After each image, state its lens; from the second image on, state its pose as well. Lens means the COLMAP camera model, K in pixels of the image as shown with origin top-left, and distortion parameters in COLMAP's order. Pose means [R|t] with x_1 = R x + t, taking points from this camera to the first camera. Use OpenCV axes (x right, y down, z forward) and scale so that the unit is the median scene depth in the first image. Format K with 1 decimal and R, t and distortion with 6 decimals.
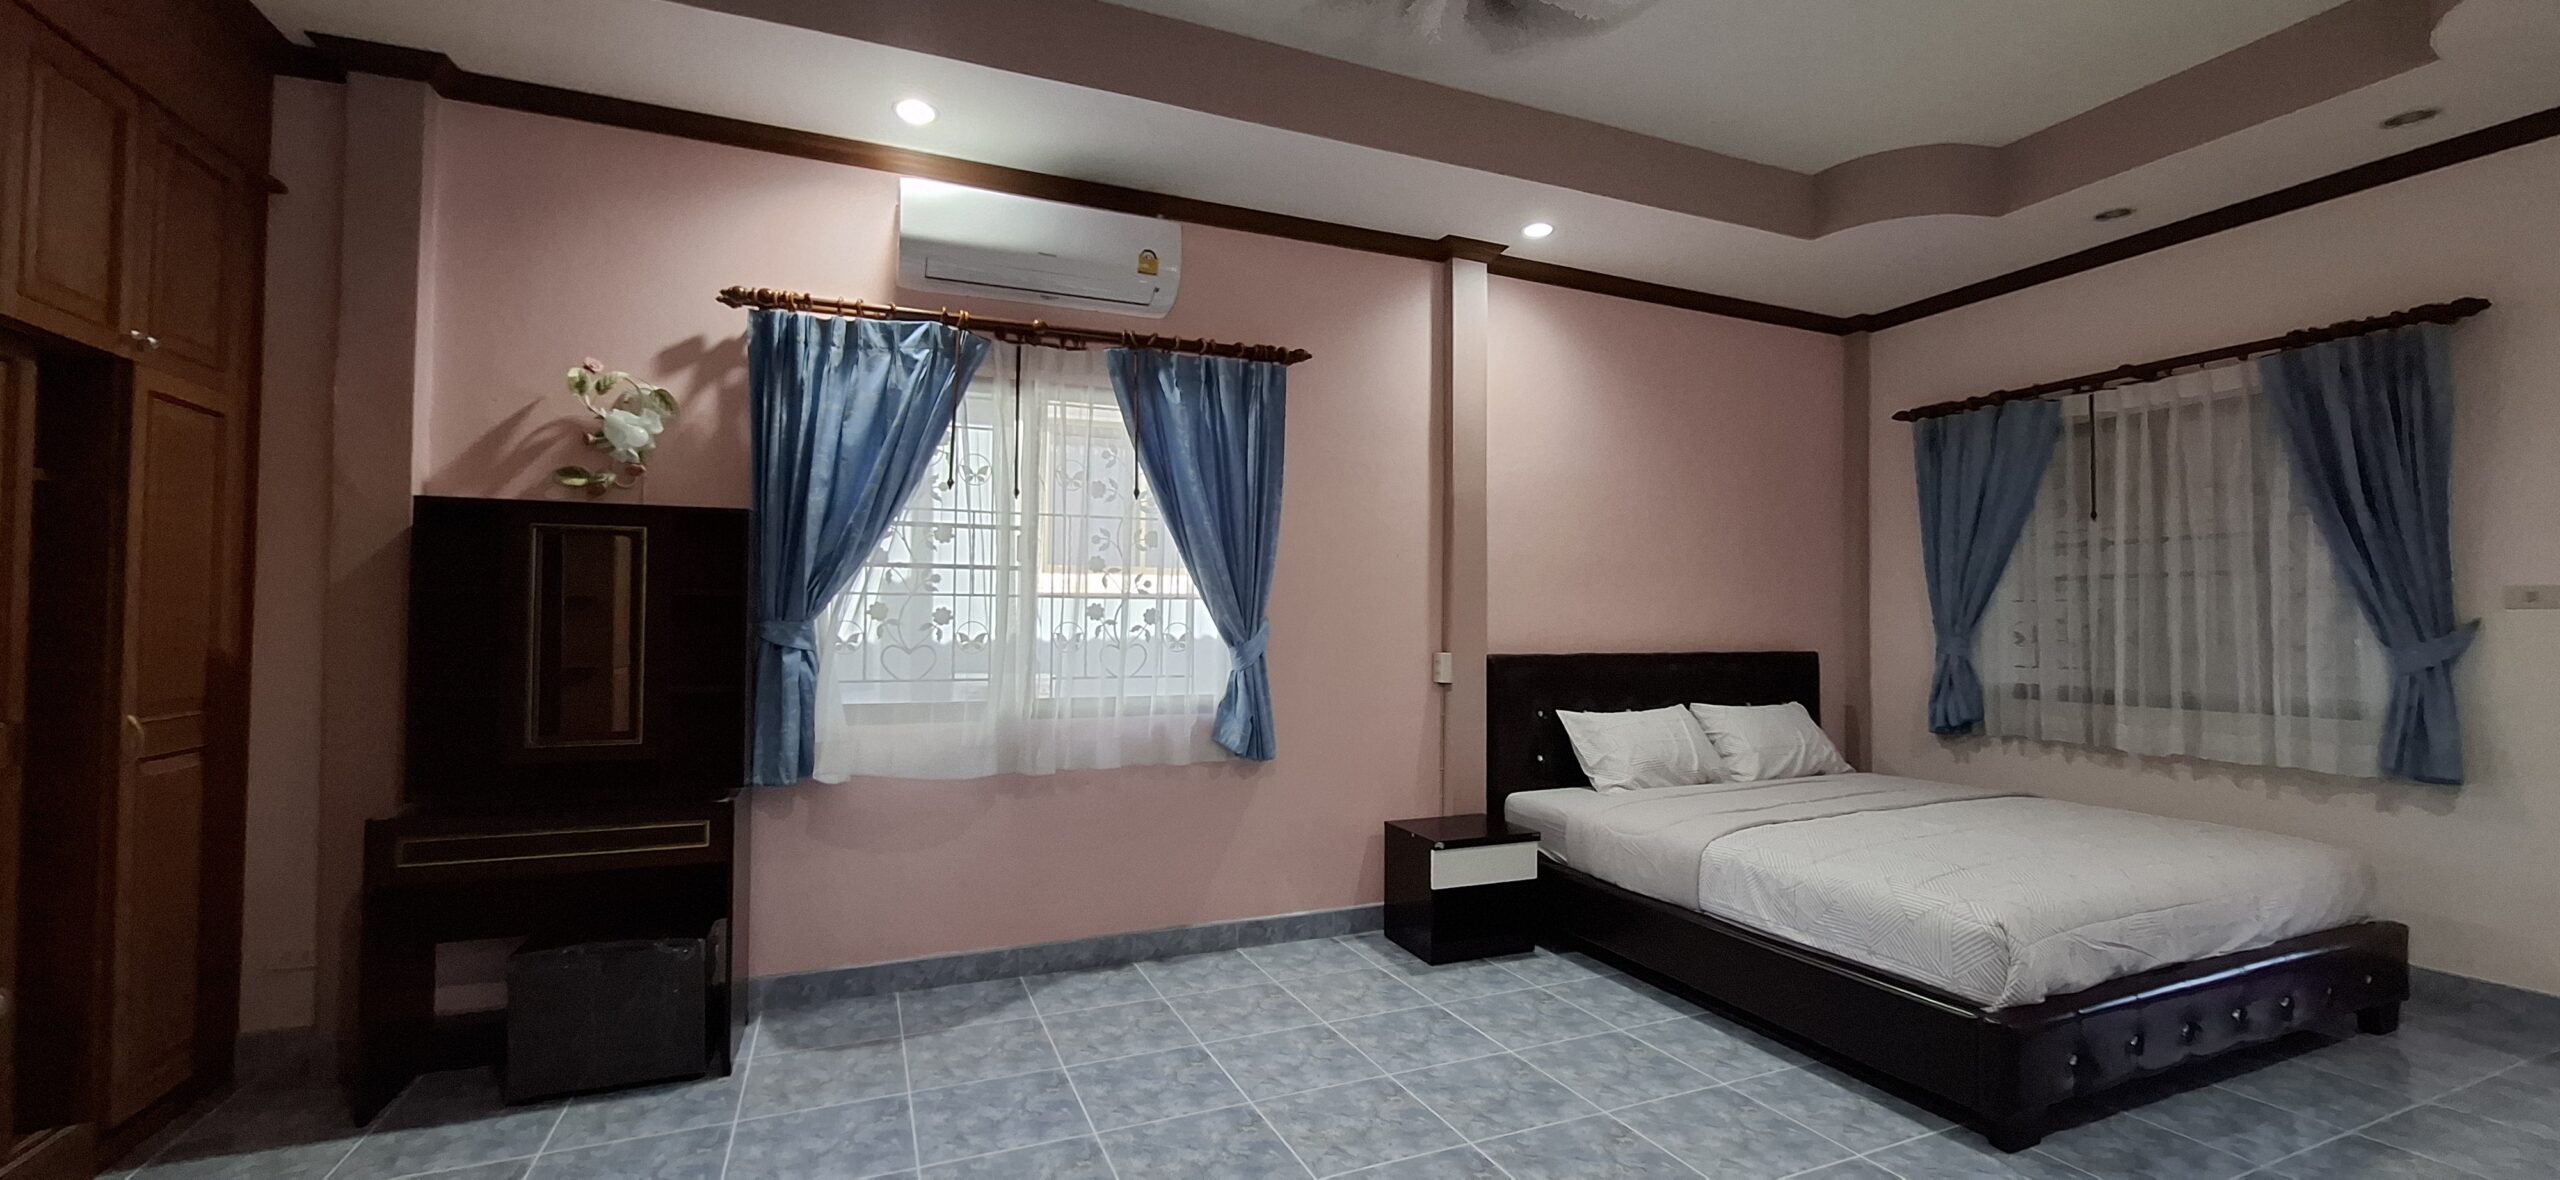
lens RADIAL K [[1011.2, 0, 1307.2], [0, 1011.2, 593.4], [0, 0, 1]] dist [0.001369, 0.000361]
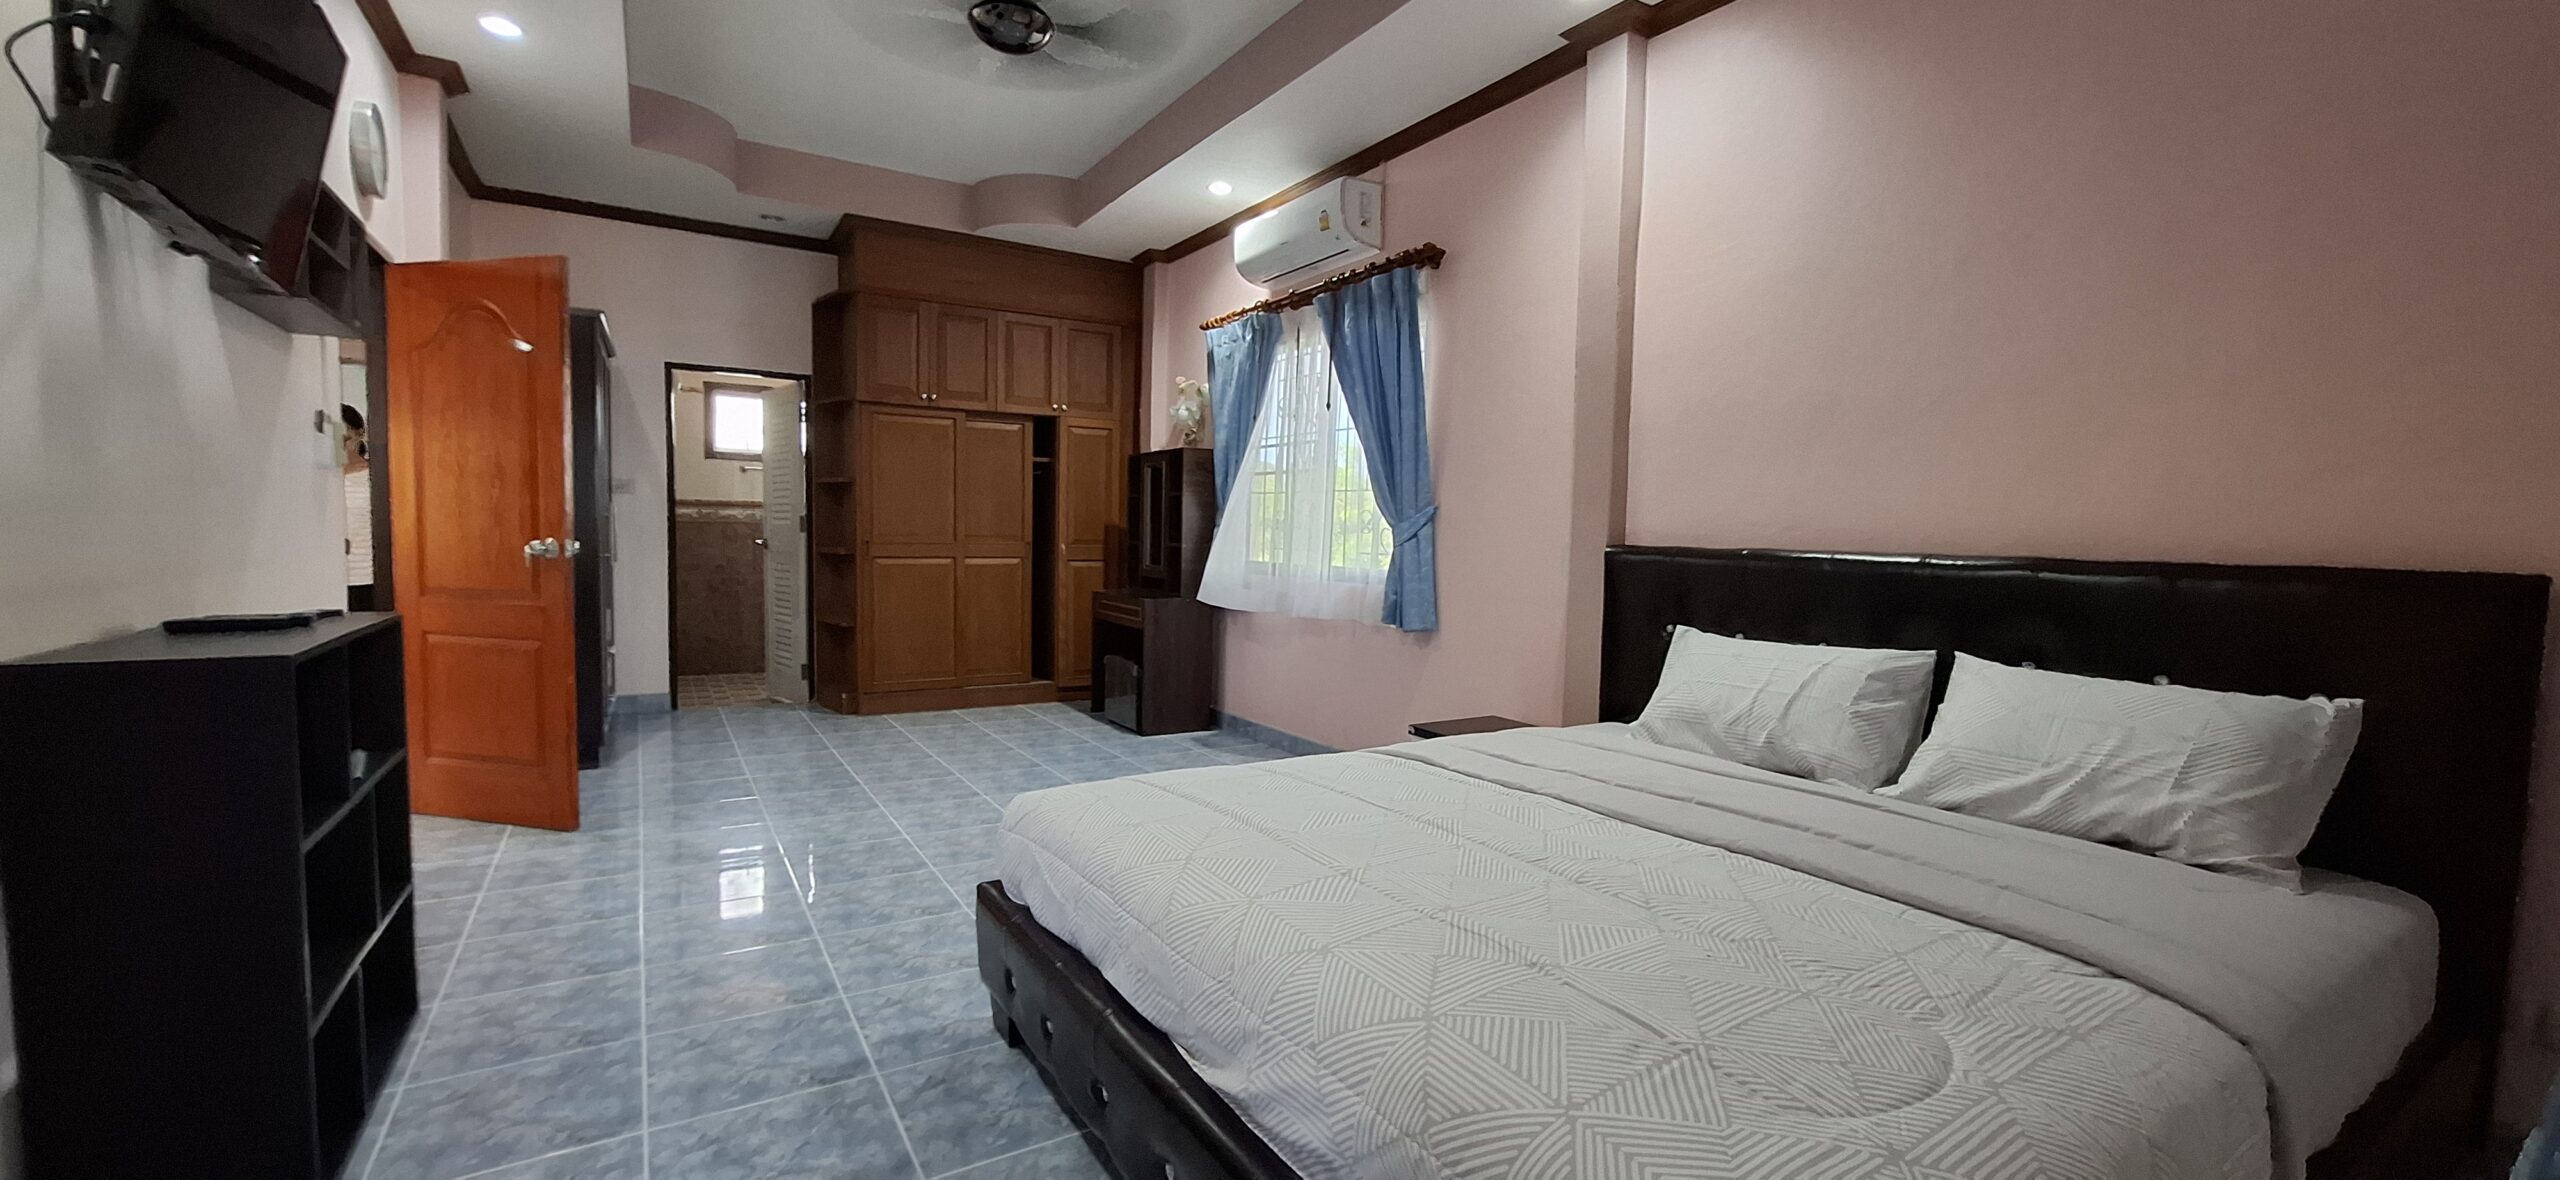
lens RADIAL K [[1011.2, 0, 1307.2], [0, 1011.2, 593.4], [0, 0, 1]] dist [0.001369, 0.000361]
pose [[0.171827, 0.066412, -0.982886, 1.142522], [0.016592, 0.997388, 0.070292, 0.046562], [0.984987, -0.028386, 0.170276, 0.775242]]
